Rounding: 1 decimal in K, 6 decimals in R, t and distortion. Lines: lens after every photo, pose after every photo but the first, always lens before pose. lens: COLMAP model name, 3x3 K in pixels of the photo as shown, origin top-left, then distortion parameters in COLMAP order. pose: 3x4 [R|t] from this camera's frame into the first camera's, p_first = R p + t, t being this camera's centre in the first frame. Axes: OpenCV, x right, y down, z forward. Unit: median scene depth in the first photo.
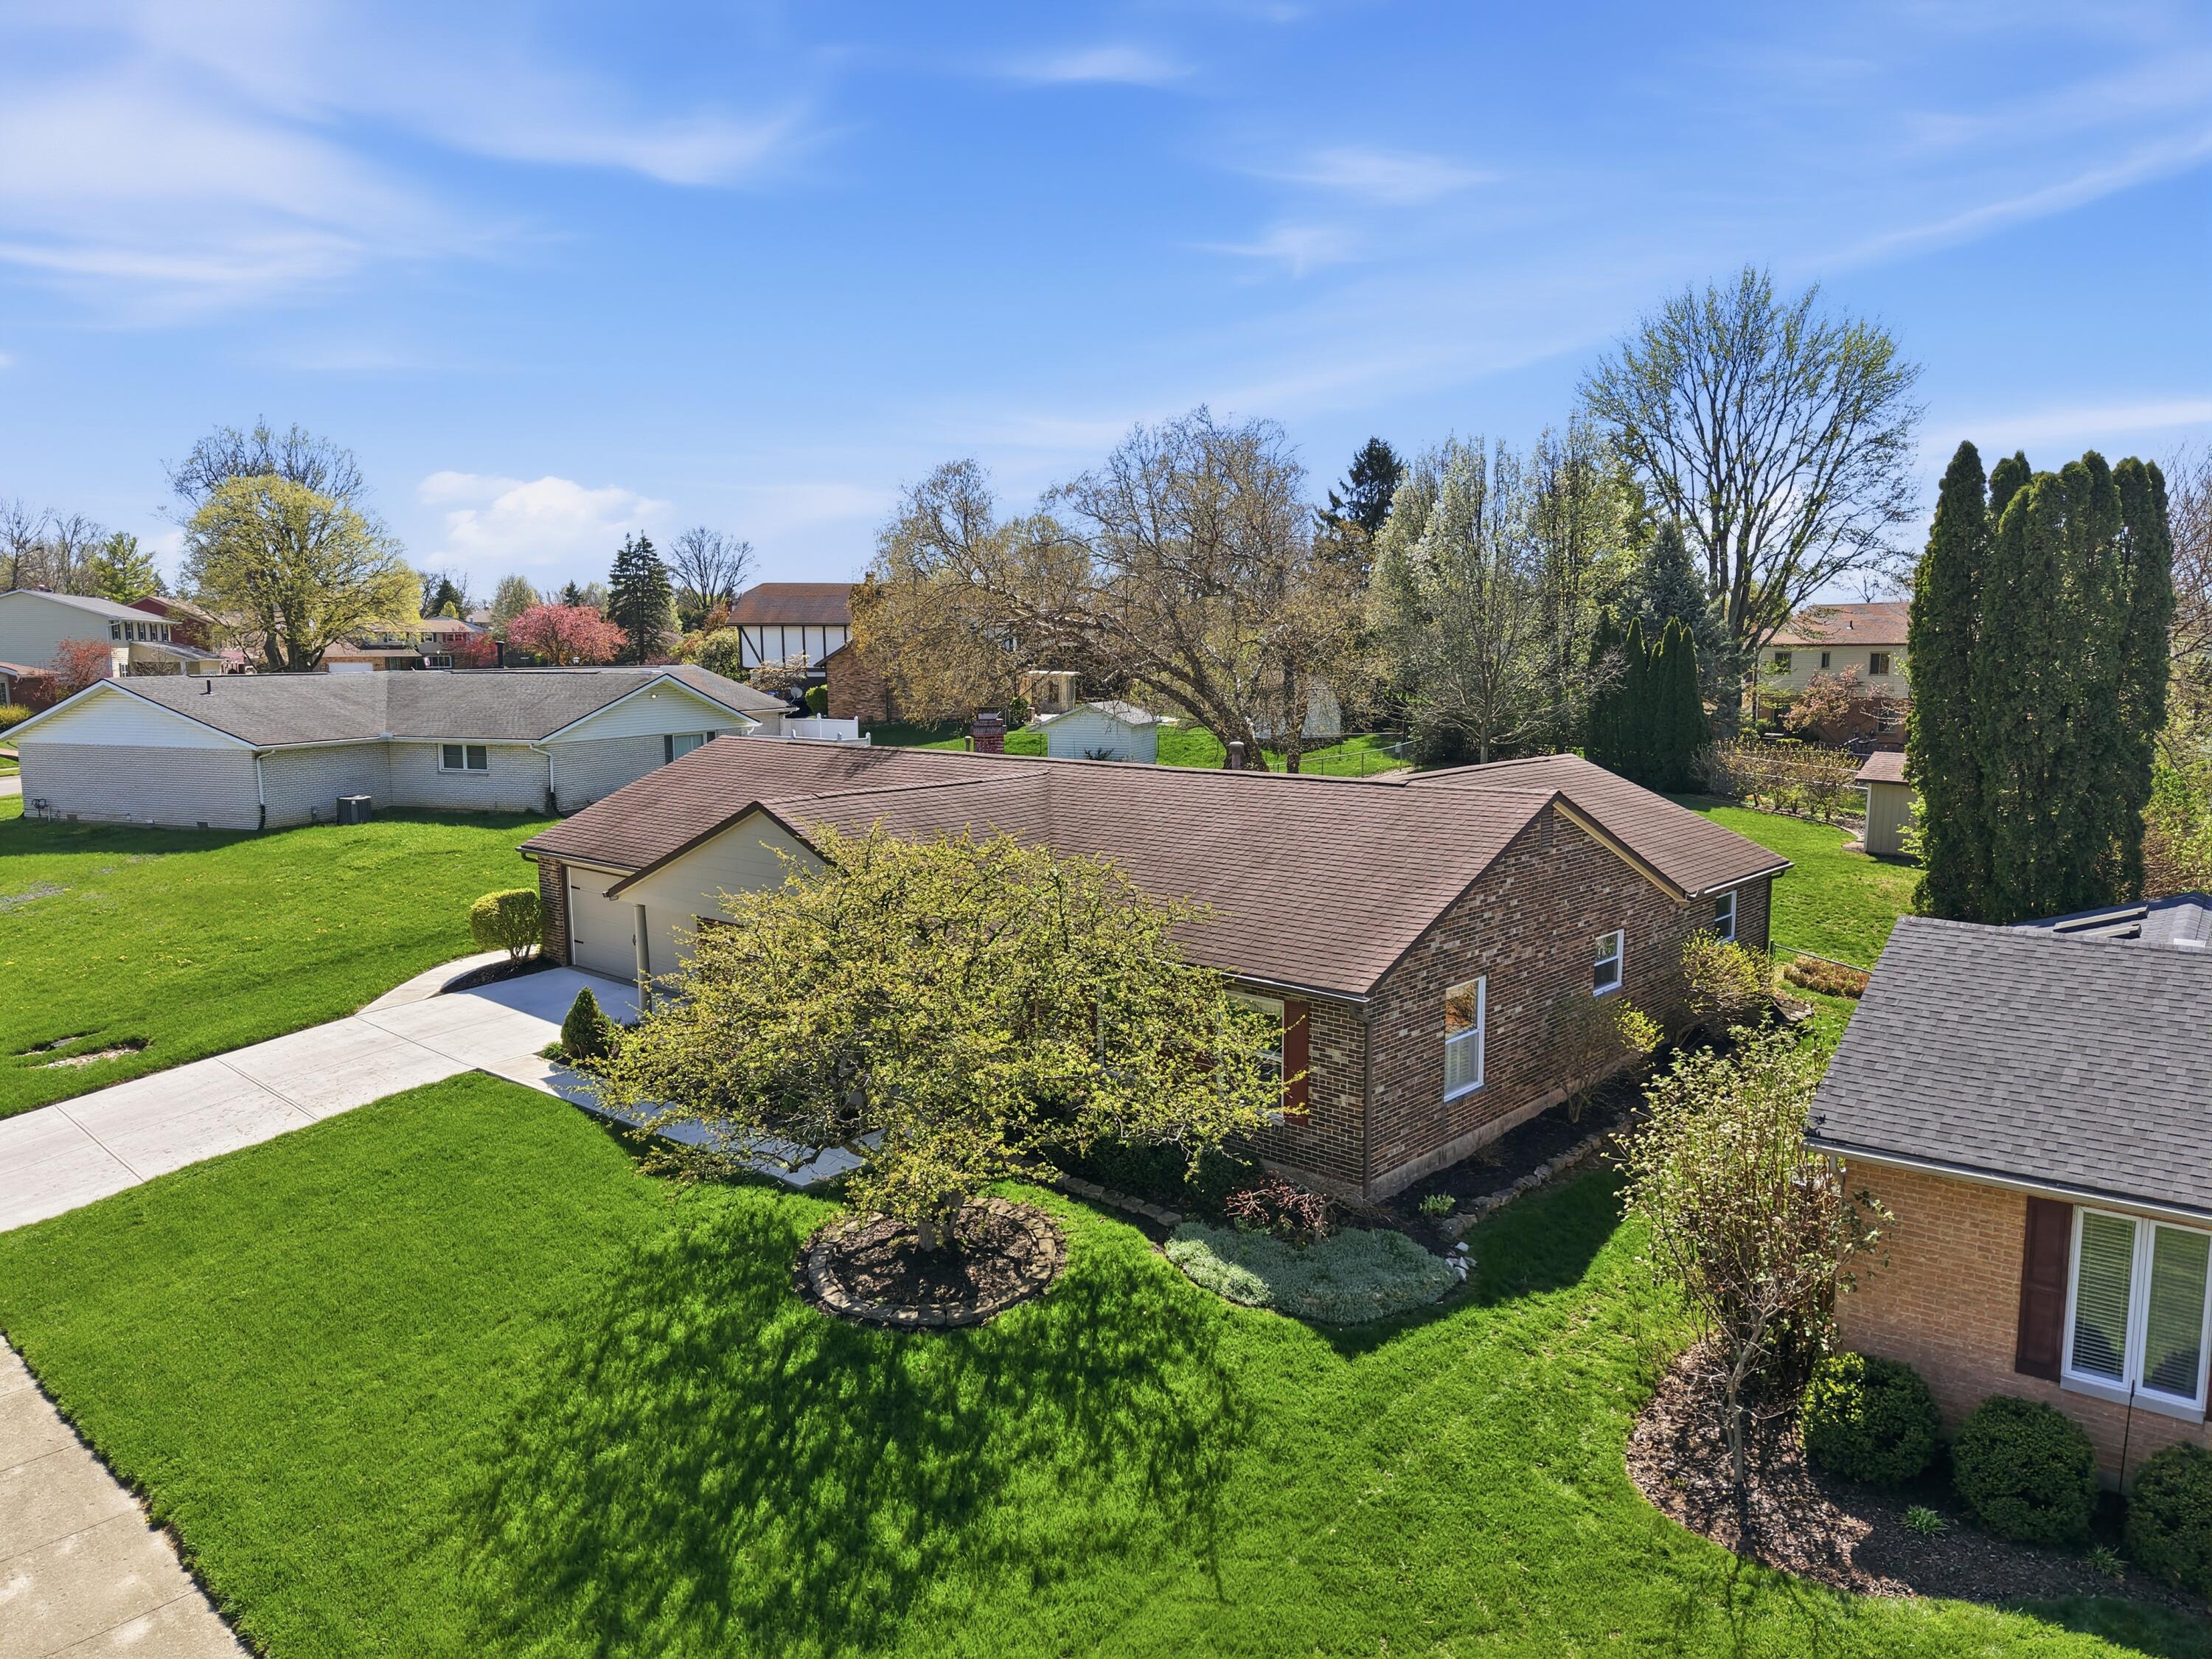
lens RADIAL K [[1478.3, 0, 1107.6], [0, 1478.3, 834.5], [0, 0, 1]] dist [0.014419, -0.006675]
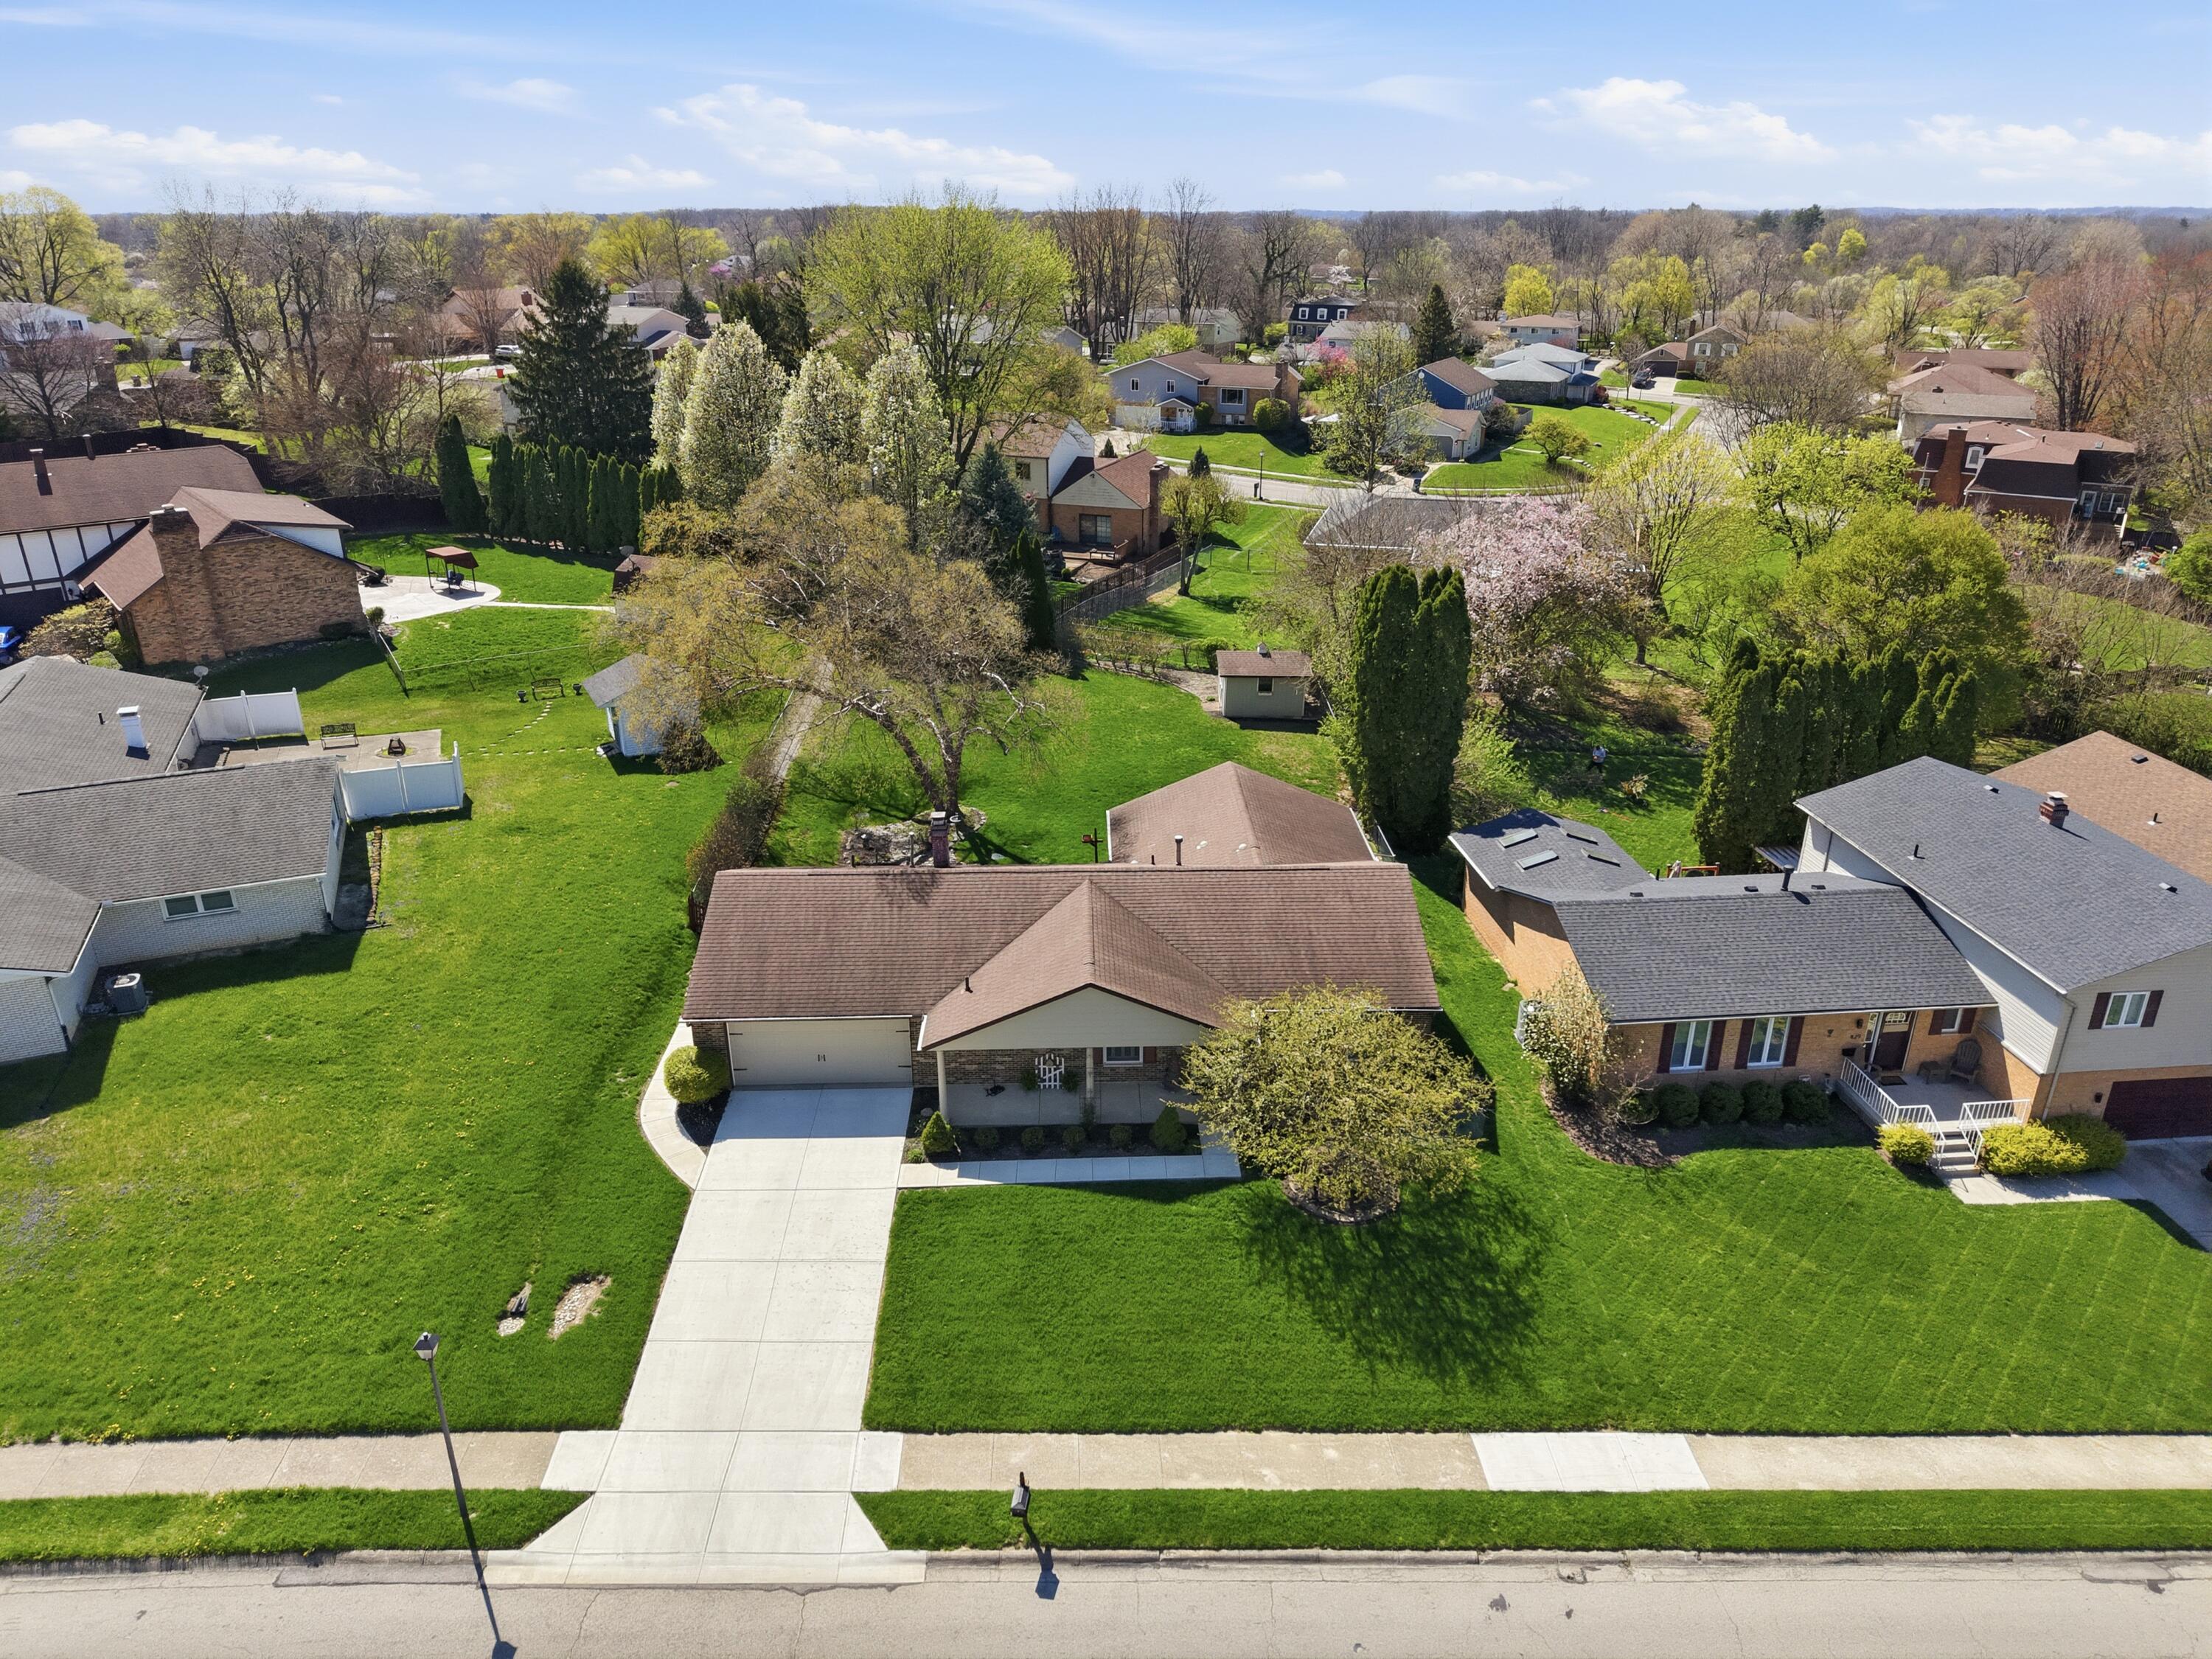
lens RADIAL K [[1478.3, 0, 1107.6], [0, 1478.3, 834.5], [0, 0, 1]] dist [0.014419, -0.006675]
pose [[0.727481, -0.263198, 0.633638, -1.857336], [0.084015, 0.950721, 0.298449, -1.025222], [-0.680964, -0.163881, 0.713744, -0.296810]]
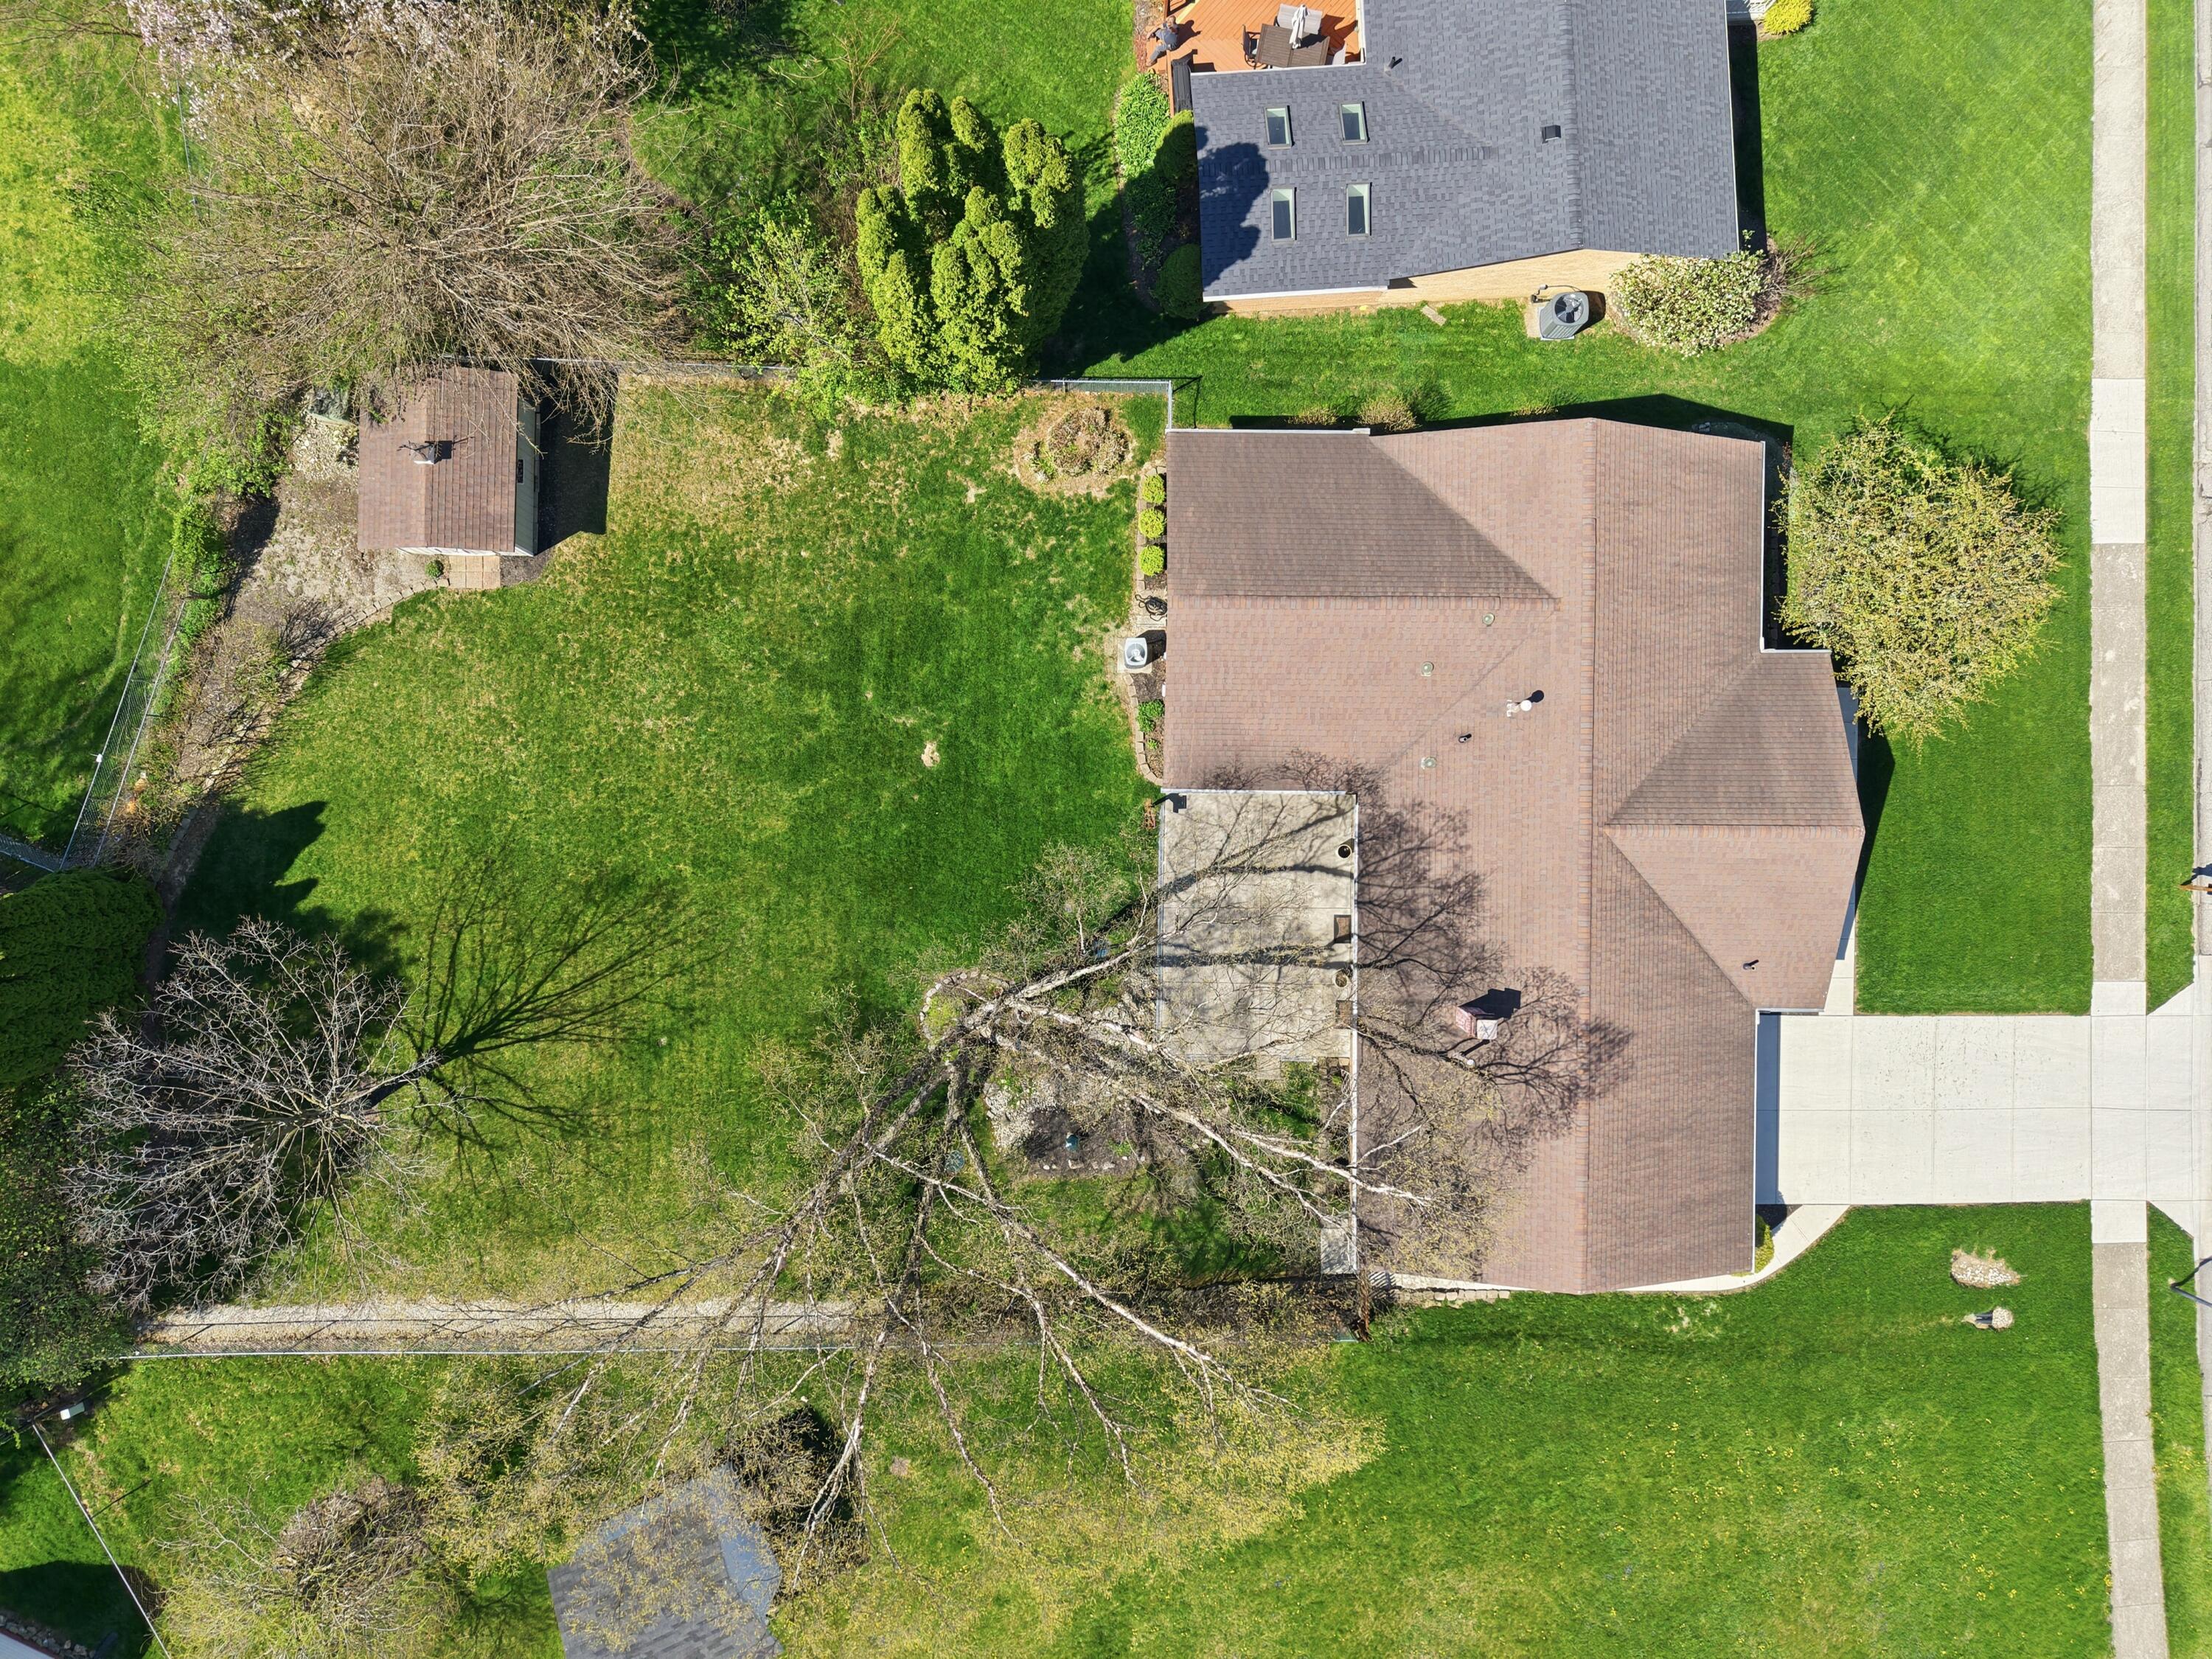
lens RADIAL K [[1480.6, 0, 1106.0], [0, 1480.6, 829.5], [0, 0, 1]] dist [0.021438, -0.020277]
pose [[-0.660798, -0.750488, -0.010679, 0.467102], [0.085904, -0.089757, 0.992252, -2.460341], [-0.745631, 0.654761, 0.123781, 2.076816]]
